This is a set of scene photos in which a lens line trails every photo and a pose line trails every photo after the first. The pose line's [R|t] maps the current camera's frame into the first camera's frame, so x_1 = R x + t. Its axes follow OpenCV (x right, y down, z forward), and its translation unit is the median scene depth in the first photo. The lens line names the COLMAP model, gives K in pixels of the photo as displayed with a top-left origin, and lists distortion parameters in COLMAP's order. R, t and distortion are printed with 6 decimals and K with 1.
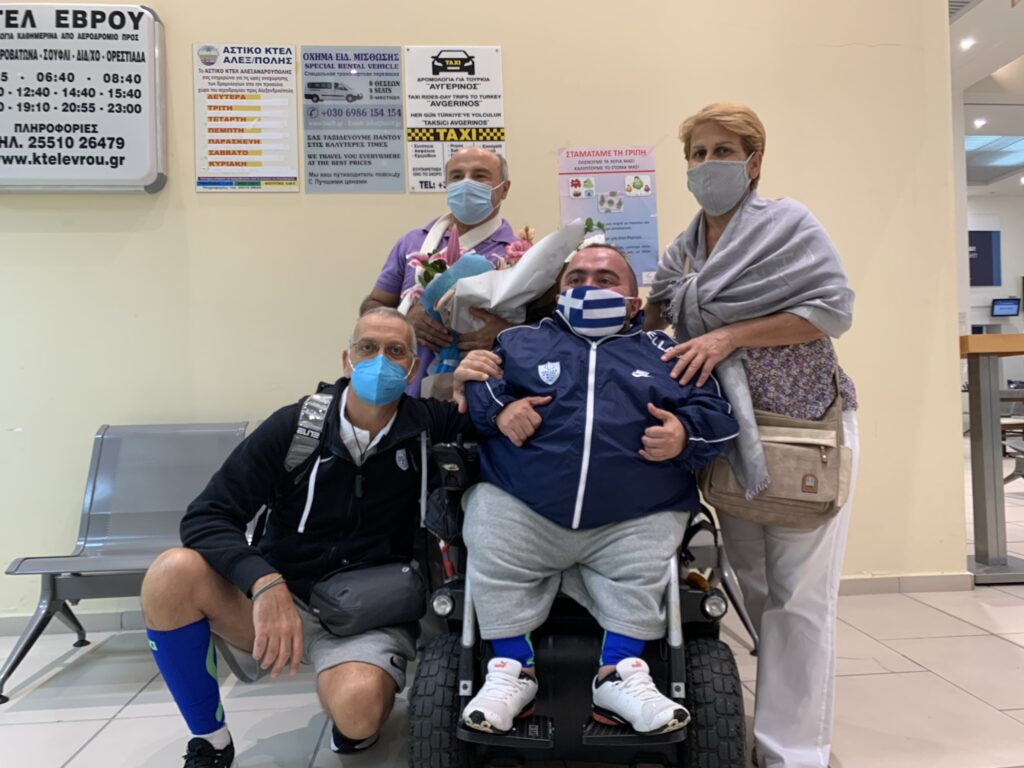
lens RADIAL K [[785.6, 0, 522.2], [0, 785.6, 386.2], [0, 0, 1]] dist [0.014101, -0.017458]
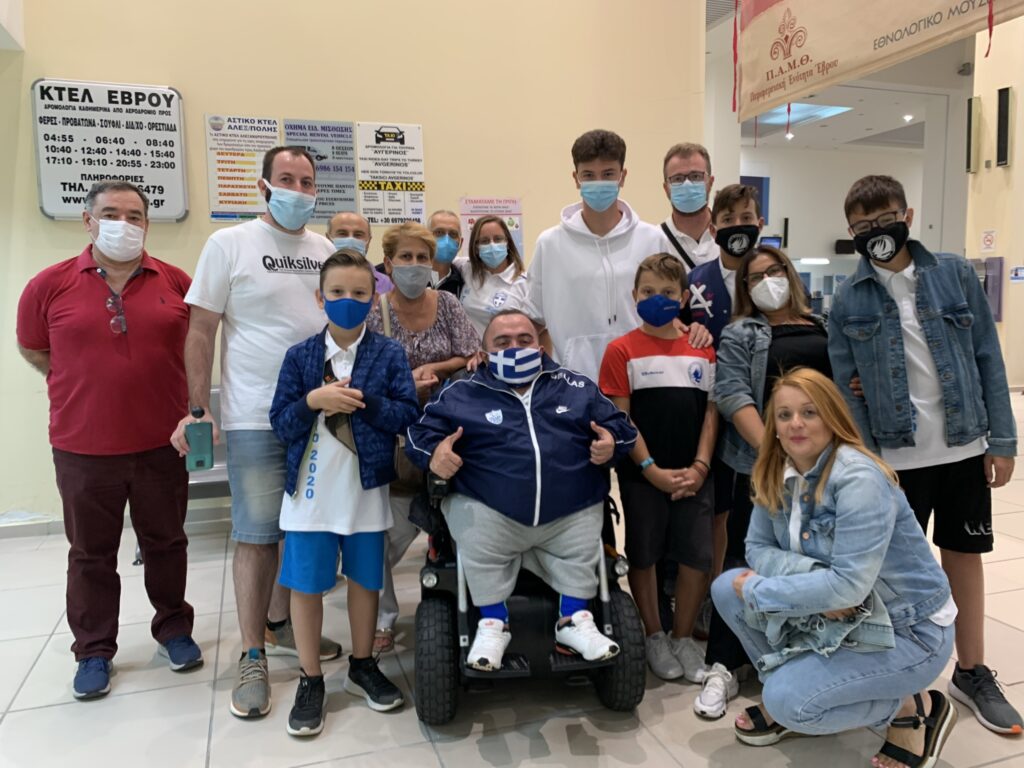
lens RADIAL K [[785.6, 0, 516.5], [0, 785.6, 385.0], [0, 0, 1]] dist [0.014101, -0.017458]
pose [[0.973392, -0.012538, 0.228803, -0.202956], [-0.013650, 0.993556, 0.112516, -0.120610], [-0.228740, -0.112645, 0.966948, -0.531197]]
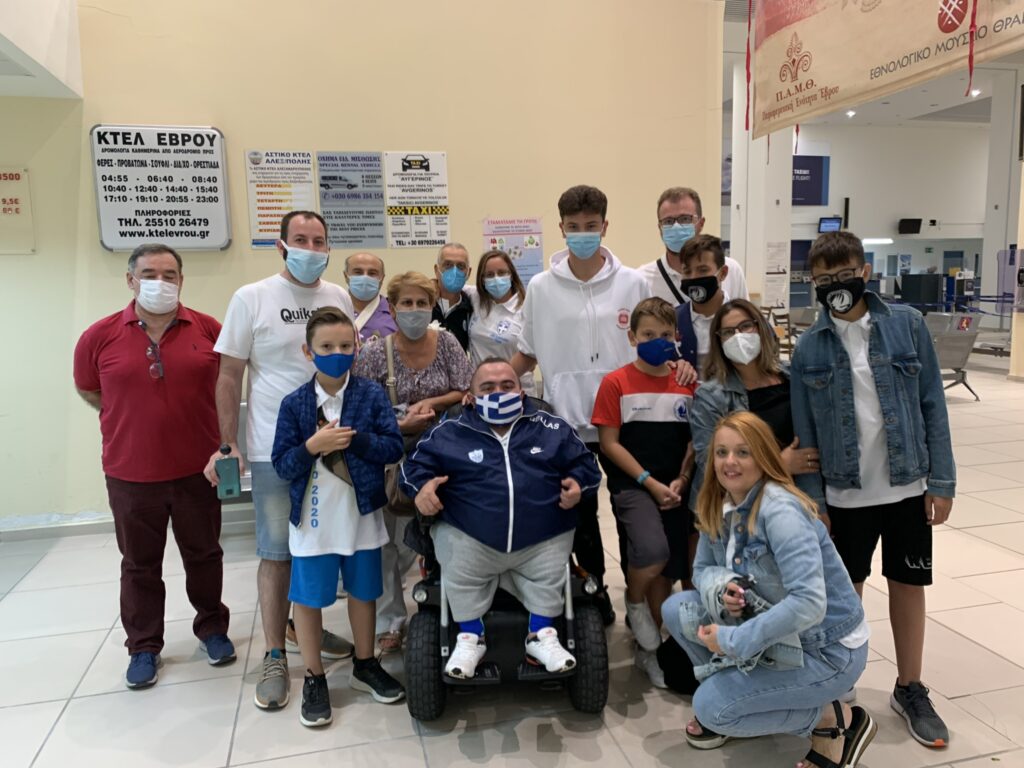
lens RADIAL K [[785.6, 0, 525.5], [0, 785.6, 387.2], [0, 0, 1]] dist [0.014101, -0.017458]
pose [[0.986818, -0.019722, 0.160630, -0.134554], [-0.003817, 0.989434, 0.144932, -0.202213], [-0.161792, -0.143634, 0.976316, -0.635878]]
